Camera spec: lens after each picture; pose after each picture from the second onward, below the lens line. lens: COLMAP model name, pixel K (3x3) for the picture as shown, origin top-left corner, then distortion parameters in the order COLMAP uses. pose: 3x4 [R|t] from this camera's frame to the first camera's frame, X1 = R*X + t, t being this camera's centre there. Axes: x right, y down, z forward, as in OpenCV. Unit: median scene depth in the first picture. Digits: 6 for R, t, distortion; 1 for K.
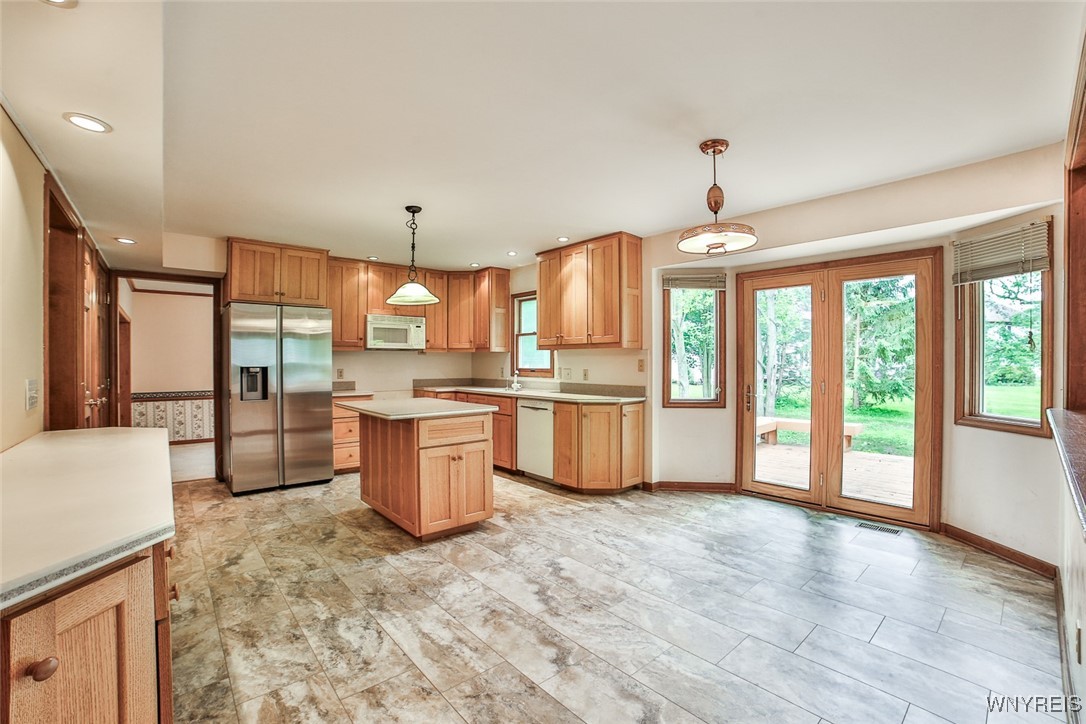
lens RADIAL K [[461.9, 0, 544.6], [0, 461.9, 363.7], [0, 0, 1]] dist [-0.090434, 0.021688]
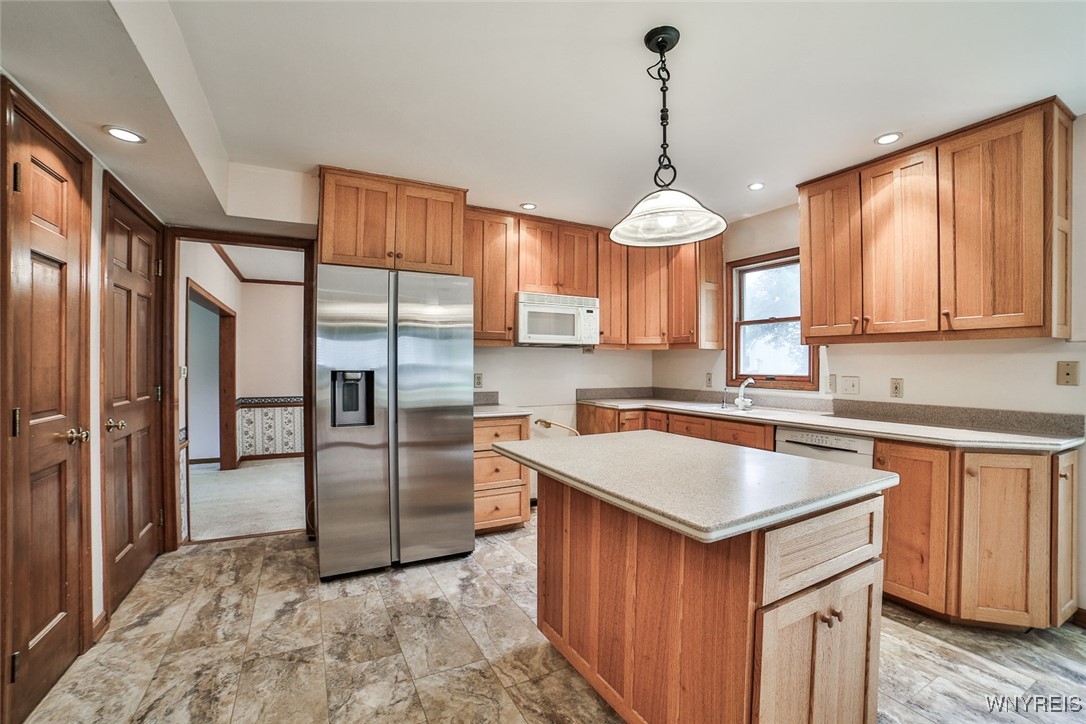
lens RADIAL K [[461.9, 0, 553.9], [0, 461.9, 363.5], [0, 0, 1]] dist [-0.090434, 0.021688]
pose [[0.978682, 0.004650, -0.205330, -0.255373], [-0.005697, 0.999974, -0.004508, -0.001472], [0.205303, 0.005582, 0.978683, 0.447169]]
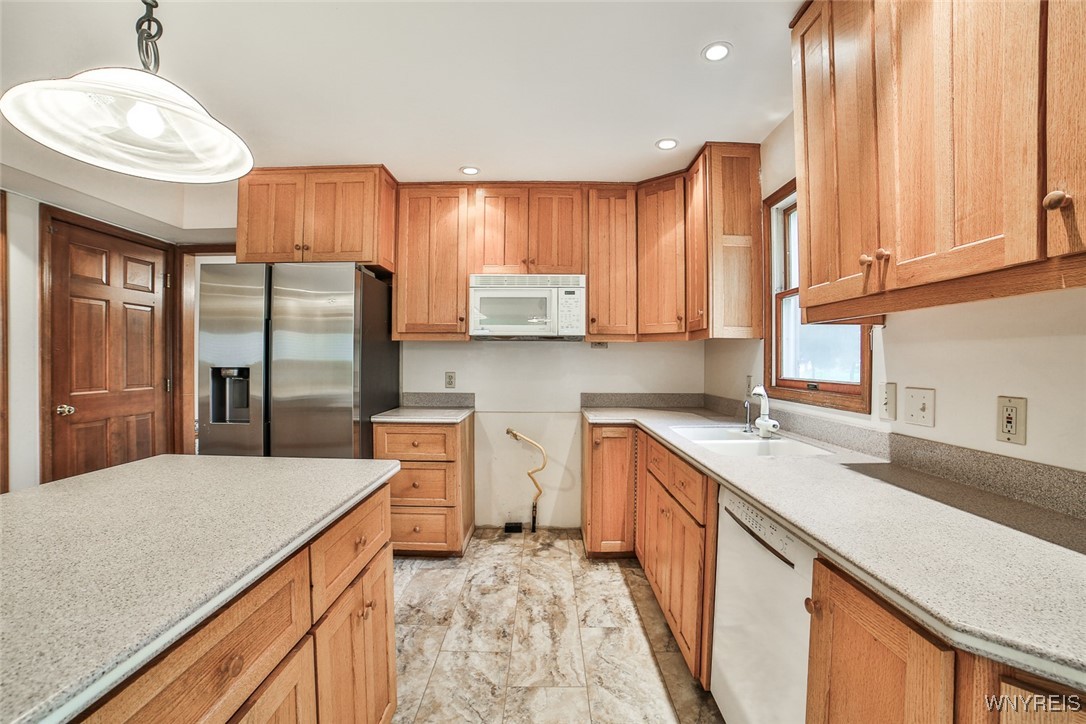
lens RADIAL K [[461.9, 0, 545.9], [0, 461.9, 364.4], [0, 0, 1]] dist [-0.090434, 0.021688]
pose [[0.759018, 0.008806, -0.651010, 0.059708], [-0.007872, 0.999960, 0.004348, -0.003218], [0.651022, 0.001824, 0.759057, 0.806355]]
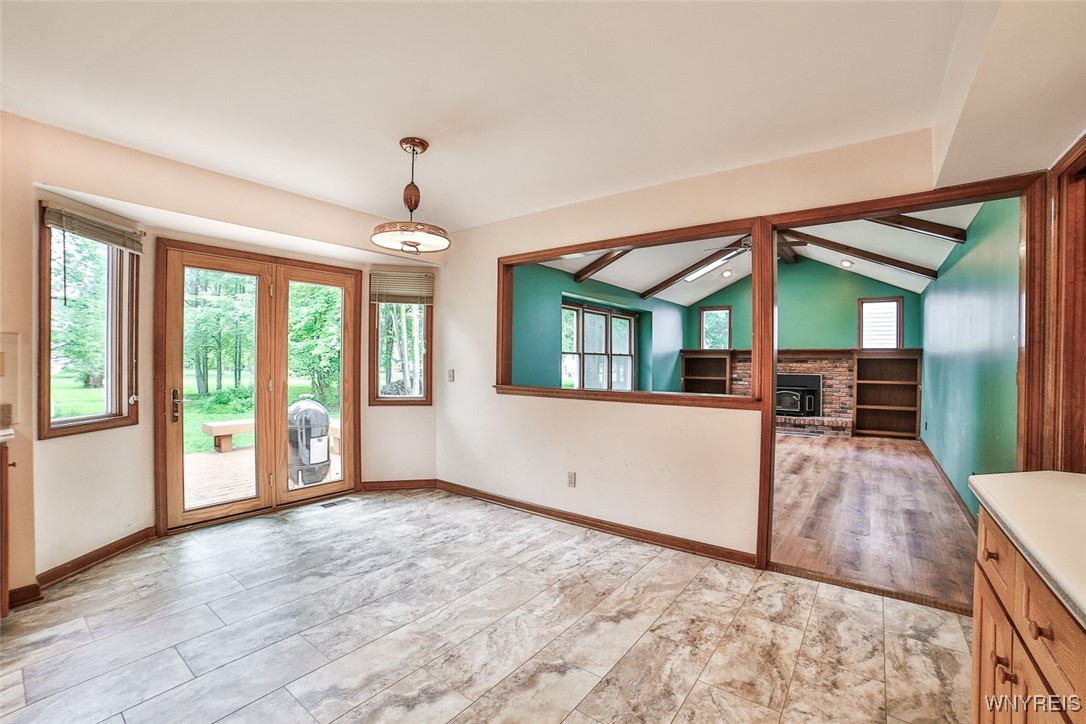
lens RADIAL K [[461.9, 0, 546.7], [0, 461.9, 363.5], [0, 0, 1]] dist [-0.090434, 0.021688]
pose [[-0.213450, -0.005522, 0.976938, -0.385057], [-0.000889, 0.999985, 0.005458, 0.000929], [-0.976954, 0.000296, -0.213452, 0.535029]]
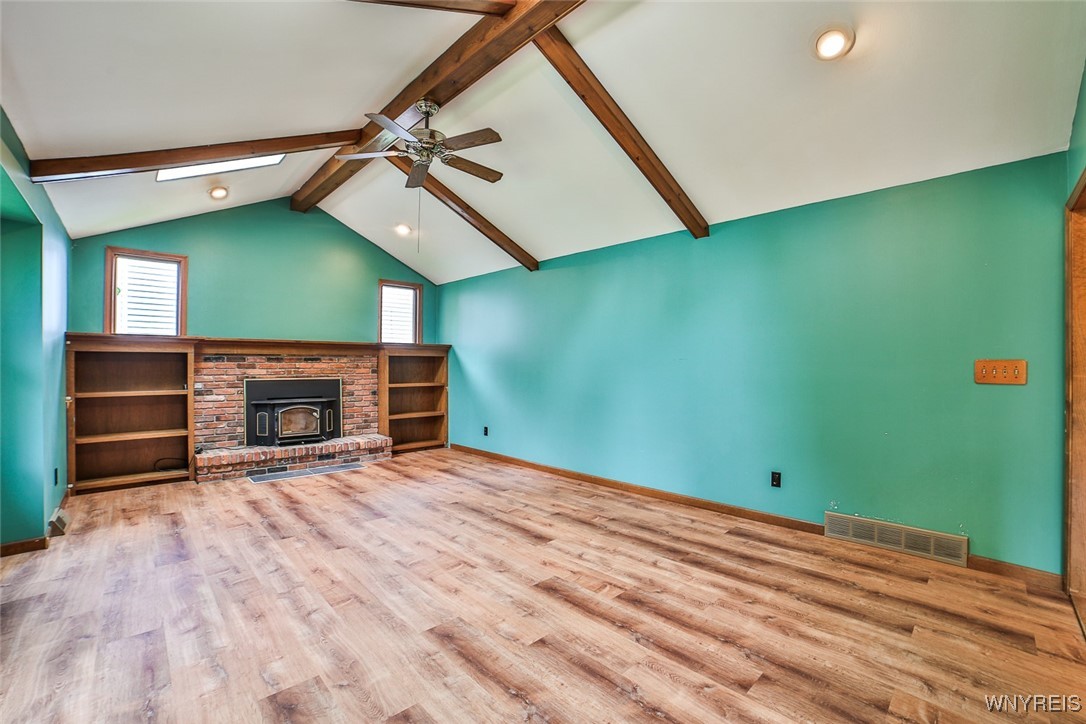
lens RADIAL K [[461.9, 0, 555.6], [0, 461.9, 363.0], [0, 0, 1]] dist [-0.090434, 0.021688]
pose [[-0.998001, -0.003074, -0.063129, 0.661864], [-0.003411, 0.999981, 0.005230, 0.002329], [0.063112, 0.005435, -0.997992, 0.392426]]
